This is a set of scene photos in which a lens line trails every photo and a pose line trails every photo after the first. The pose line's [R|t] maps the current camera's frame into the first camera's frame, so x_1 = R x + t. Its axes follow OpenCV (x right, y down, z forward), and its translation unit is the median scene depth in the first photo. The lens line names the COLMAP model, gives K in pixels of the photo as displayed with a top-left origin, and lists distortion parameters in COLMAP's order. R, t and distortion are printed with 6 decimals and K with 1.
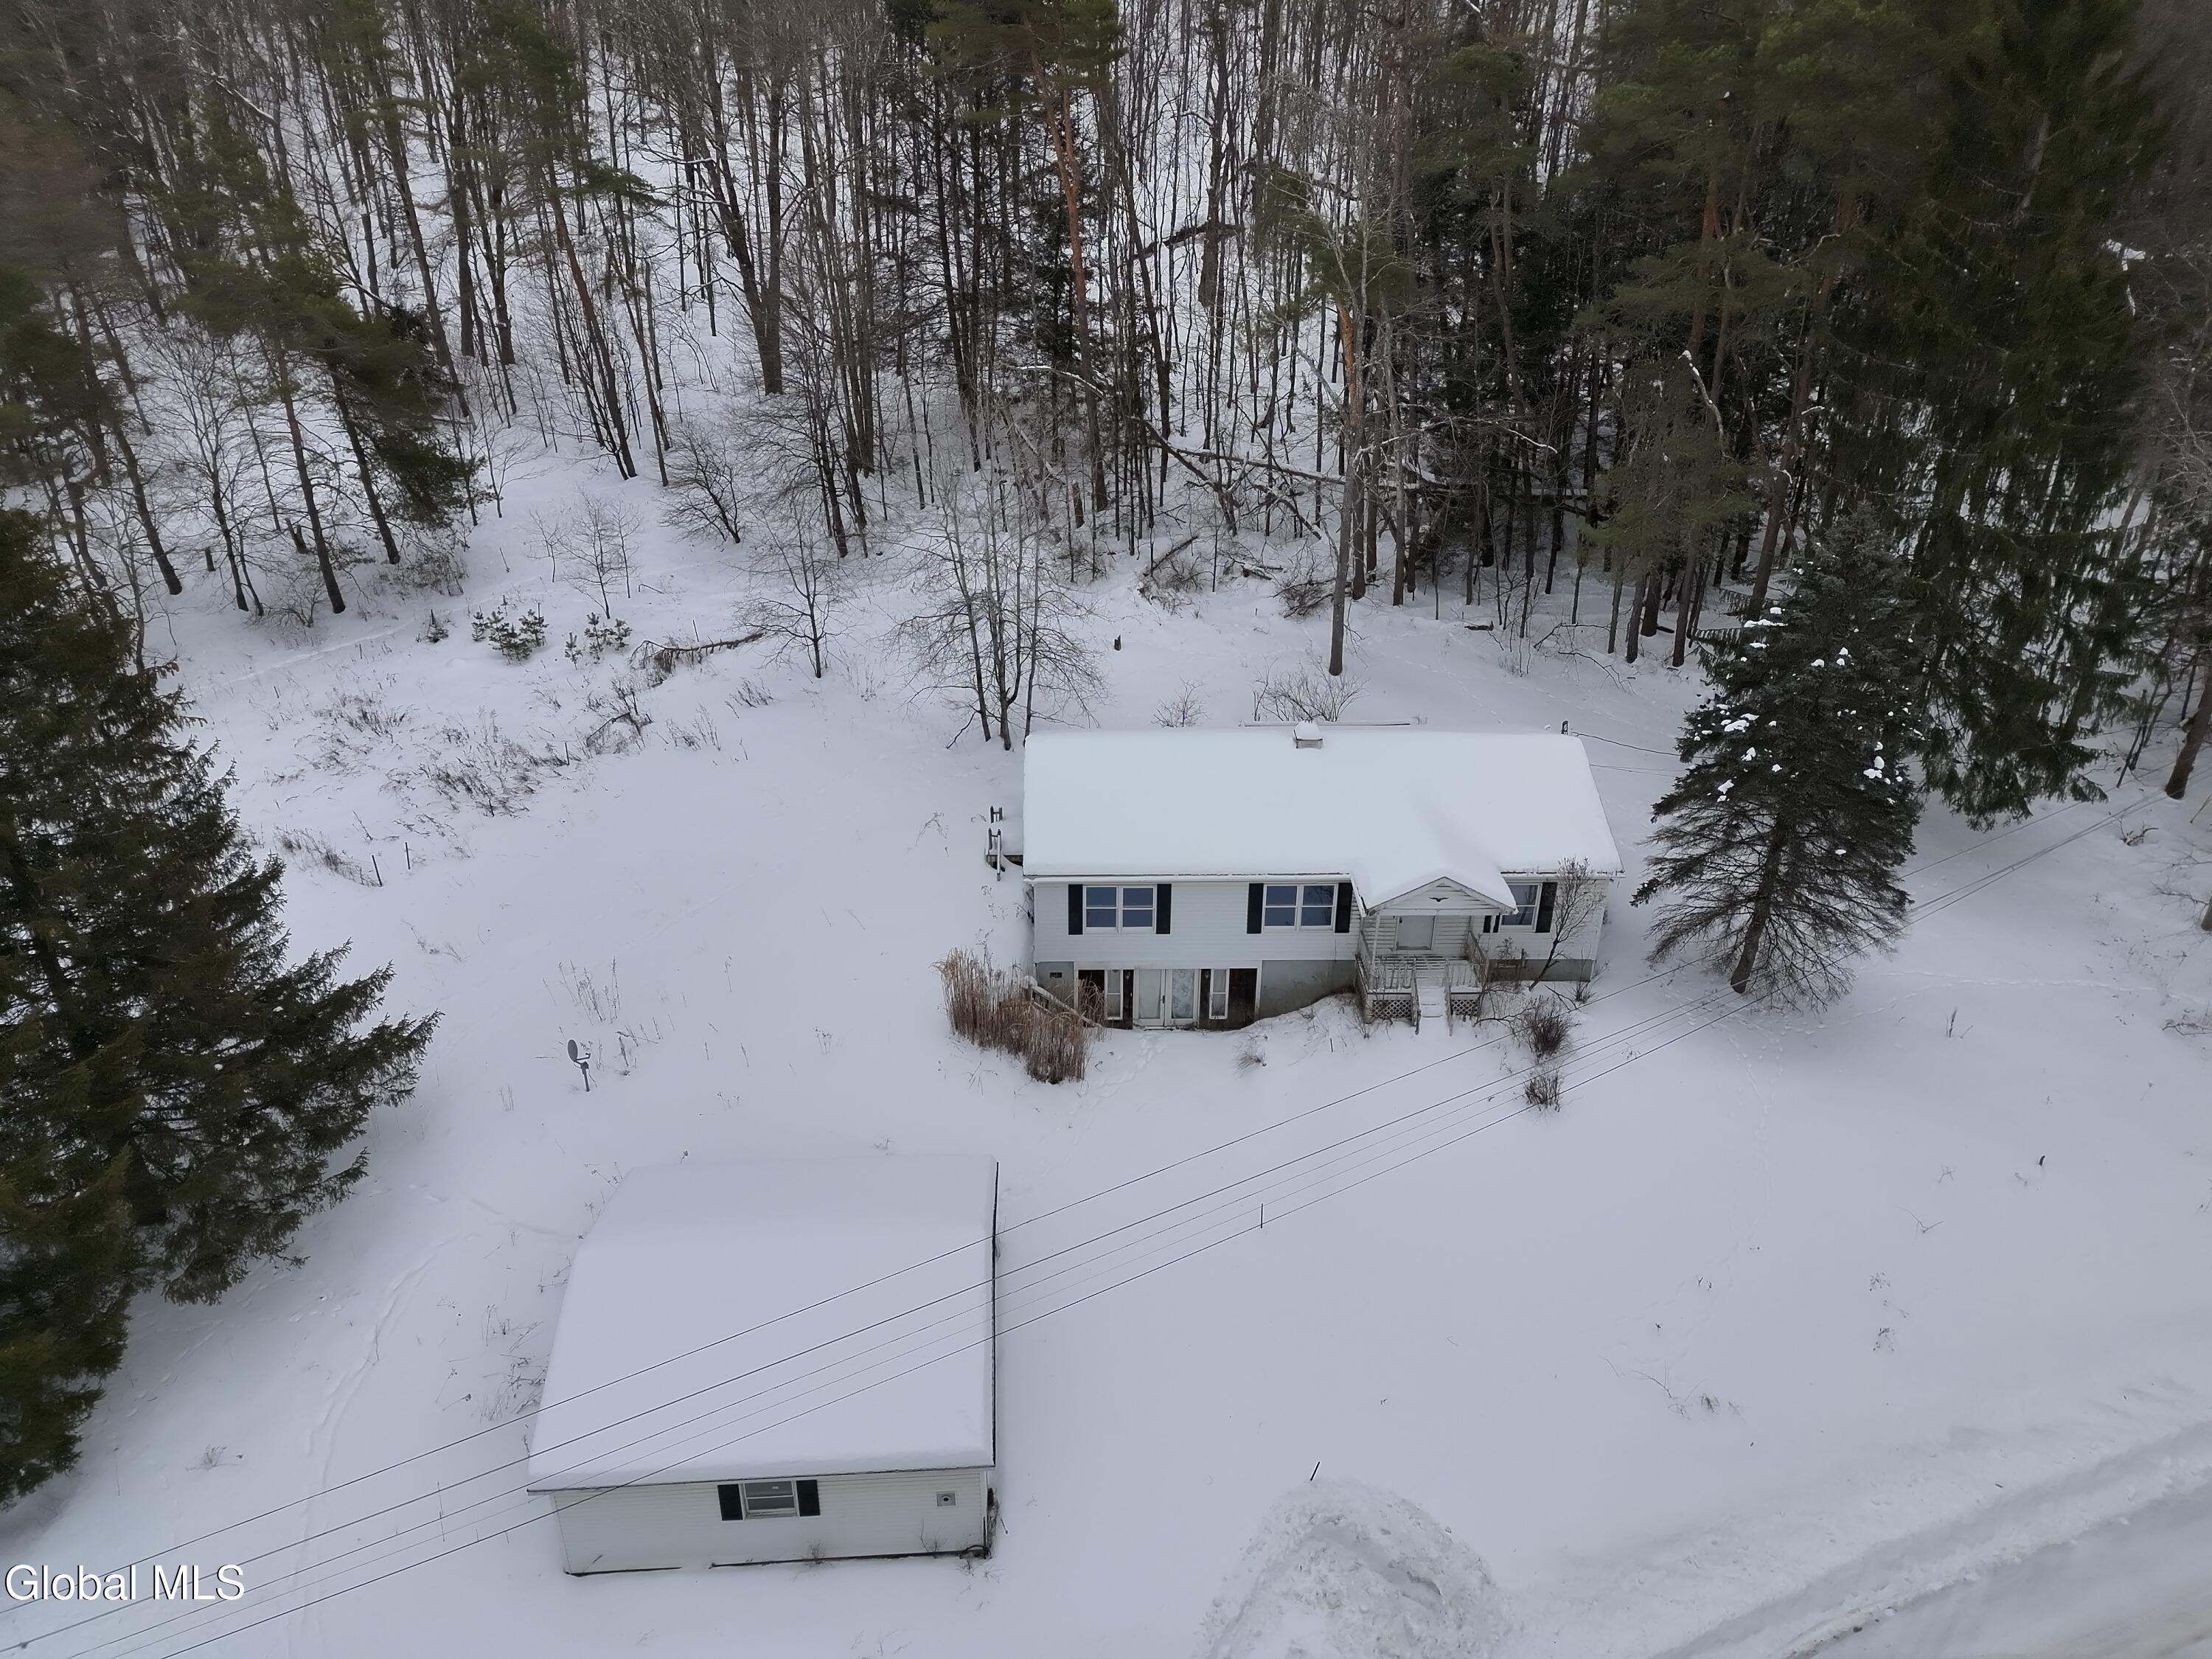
lens RADIAL K [[1534.9, 0, 1106.0], [0, 1534.9, 829.5], [0, 0, 1]] dist [0.099426, -0.092276]
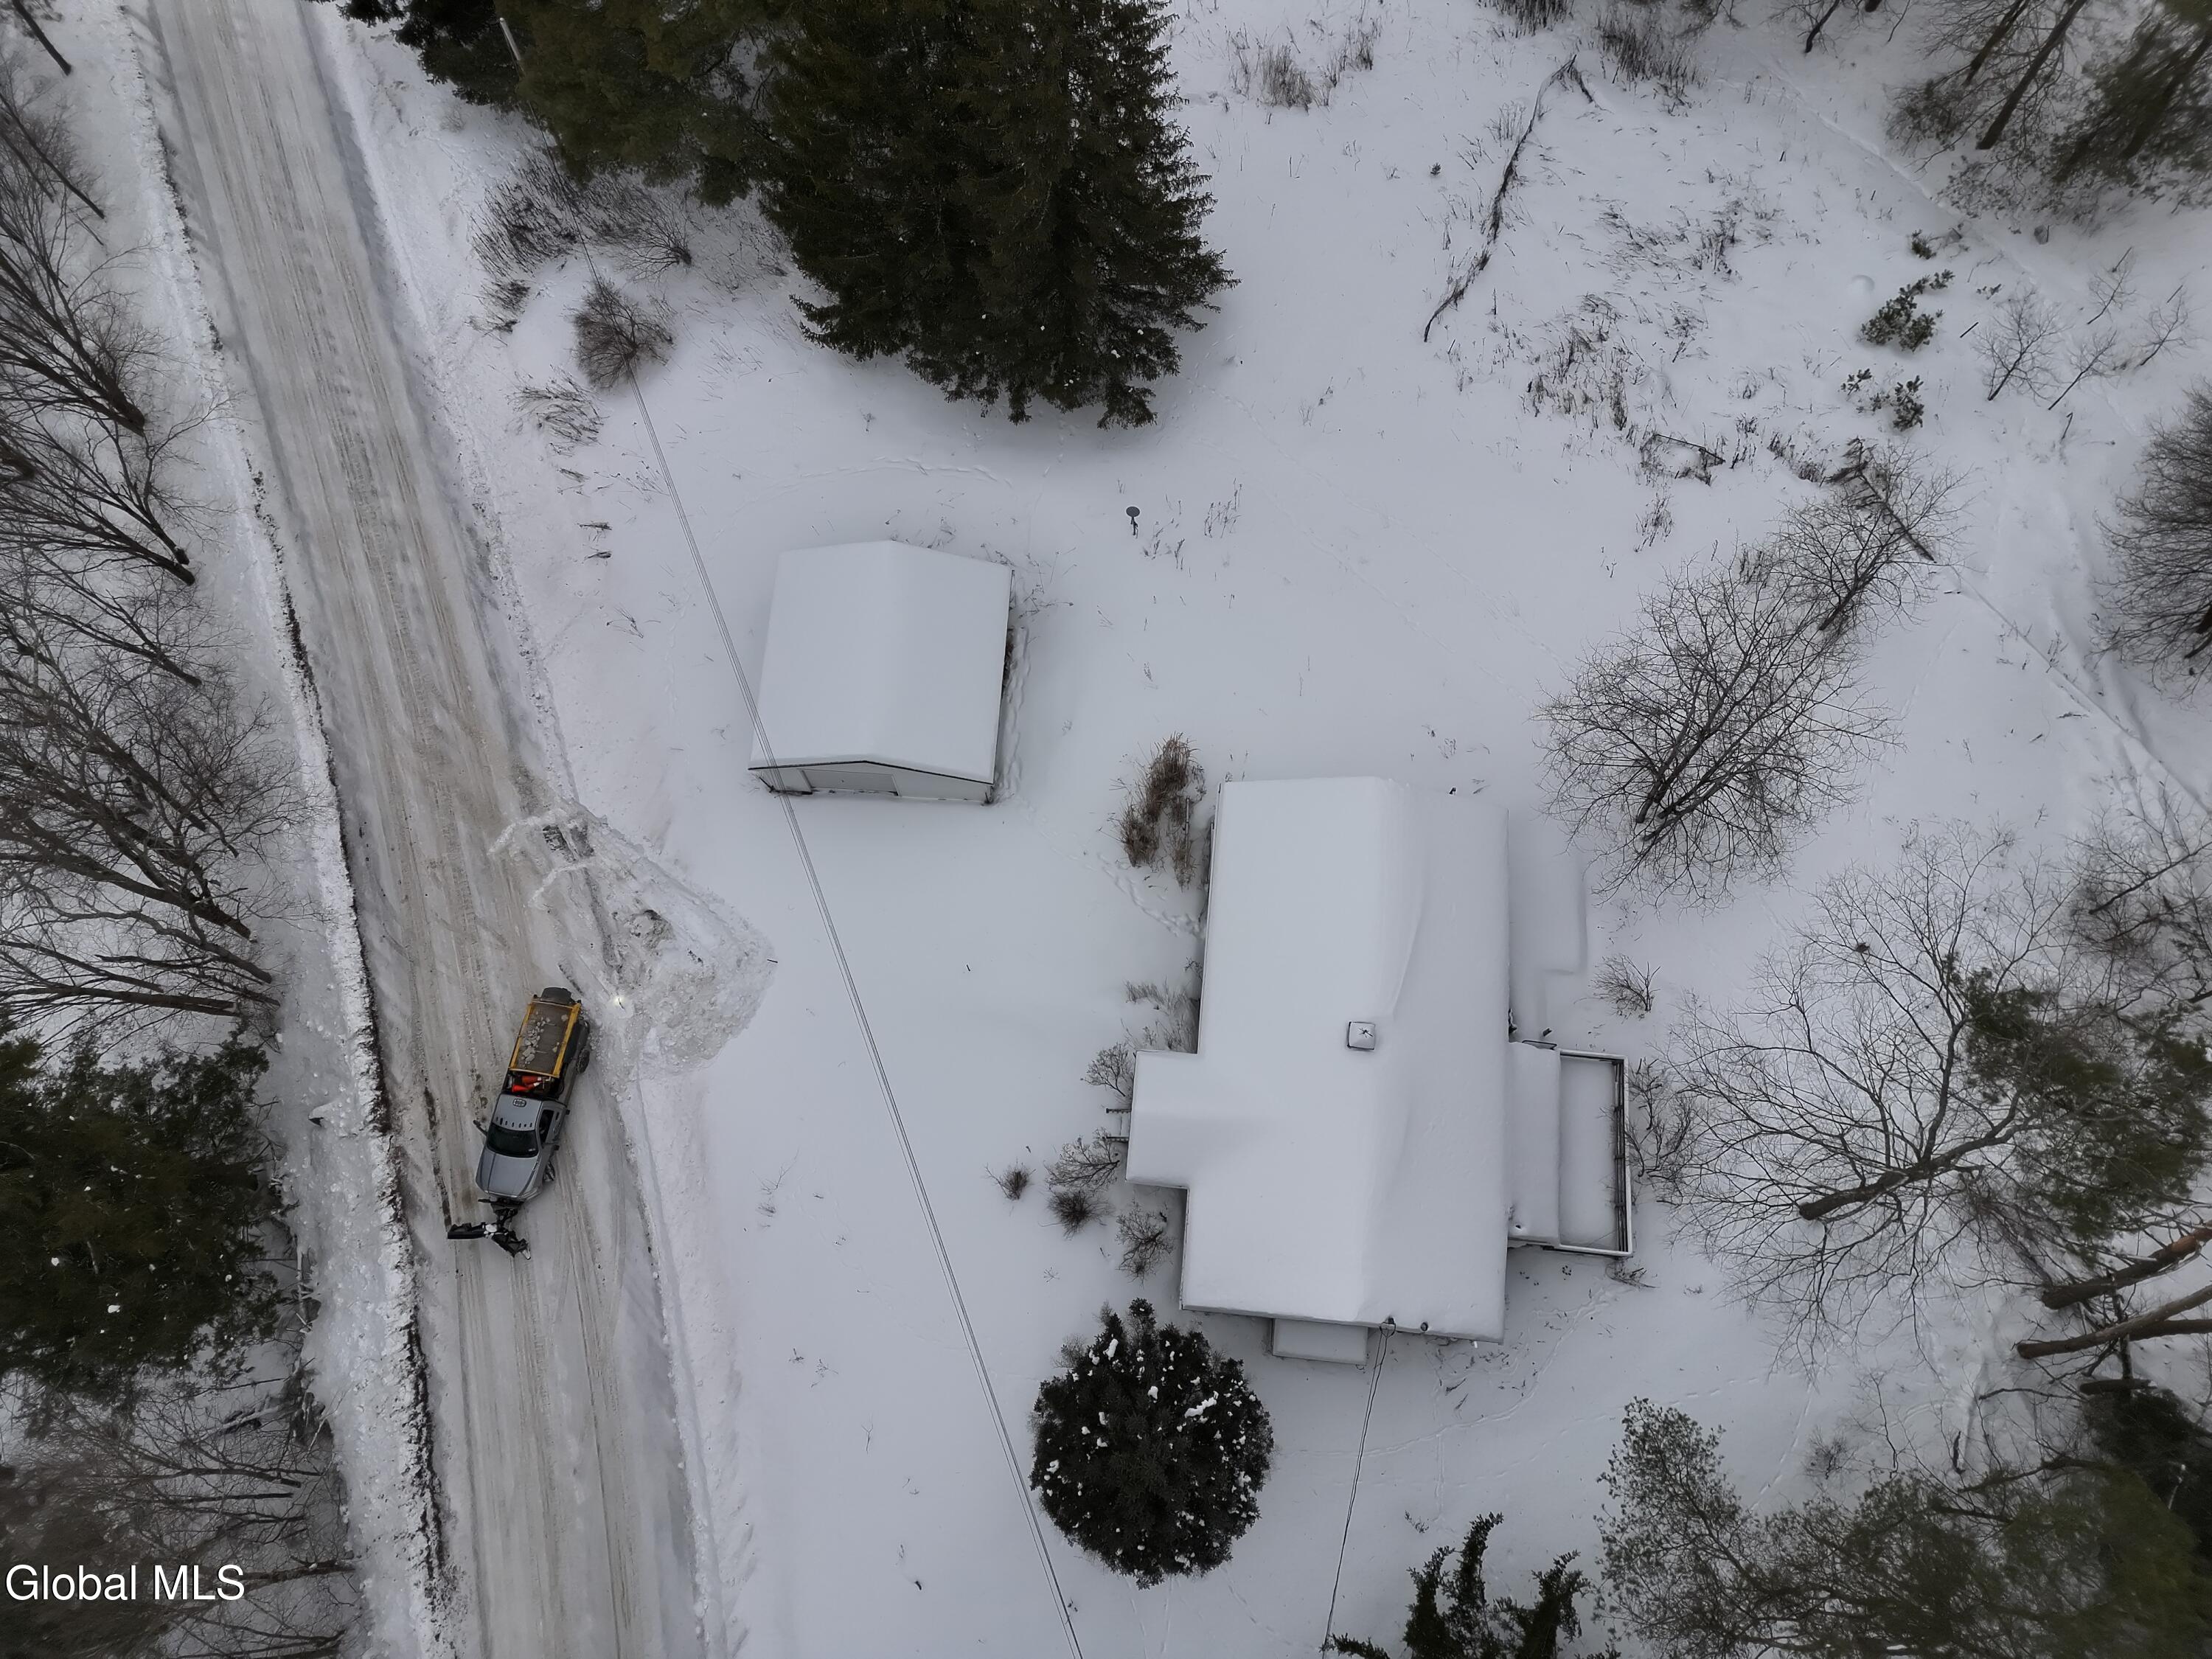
lens RADIAL K [[1534.9, 0, 1106.0], [0, 1534.9, 829.5], [0, 0, 1]] dist [0.099426, -0.092276]
pose [[-0.120122, 0.939817, -0.319867, 0.367319], [-0.453681, 0.234621, 0.859725, -0.933070], [0.883031, 0.248390, 0.398194, 0.440880]]
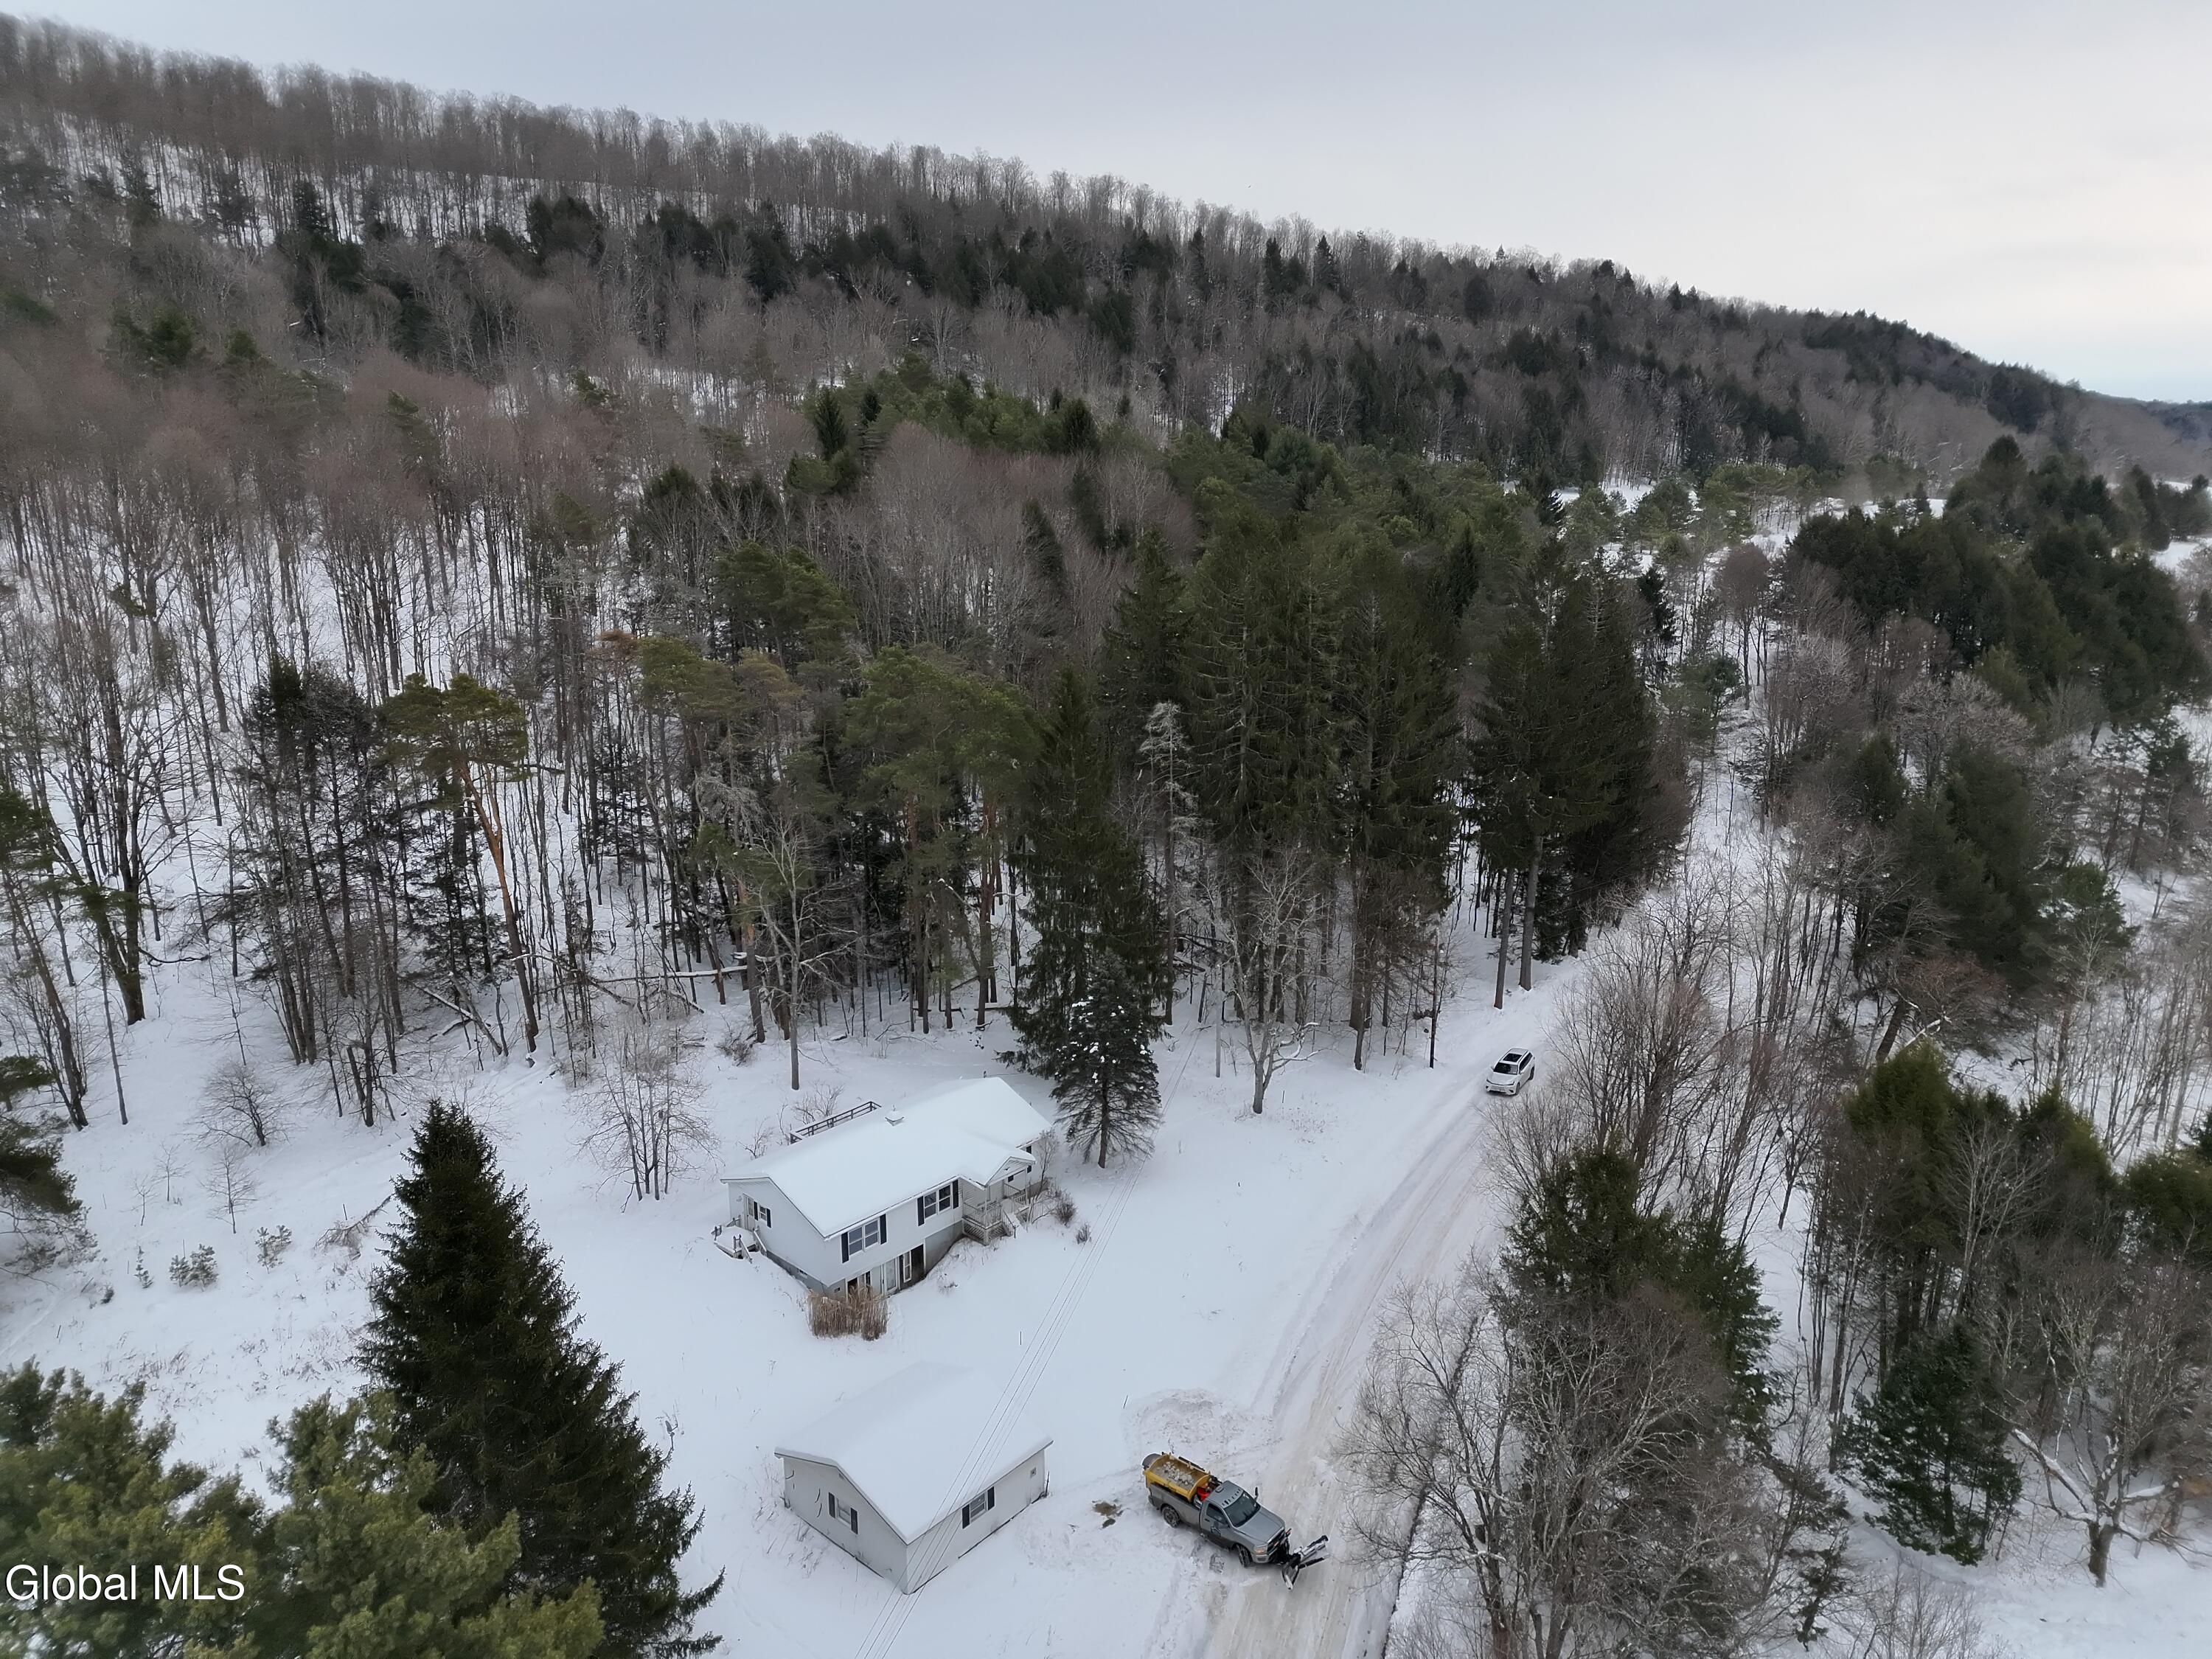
lens RADIAL K [[1534.9, 0, 1106.0], [0, 1534.9, 829.5], [0, 0, 1]] dist [0.099426, -0.092276]
pose [[0.702193, -0.192508, 0.685468, -0.978661], [0.335024, 0.938847, -0.079530, -0.166482], [-0.628239, 0.285494, 0.723746, -0.688753]]
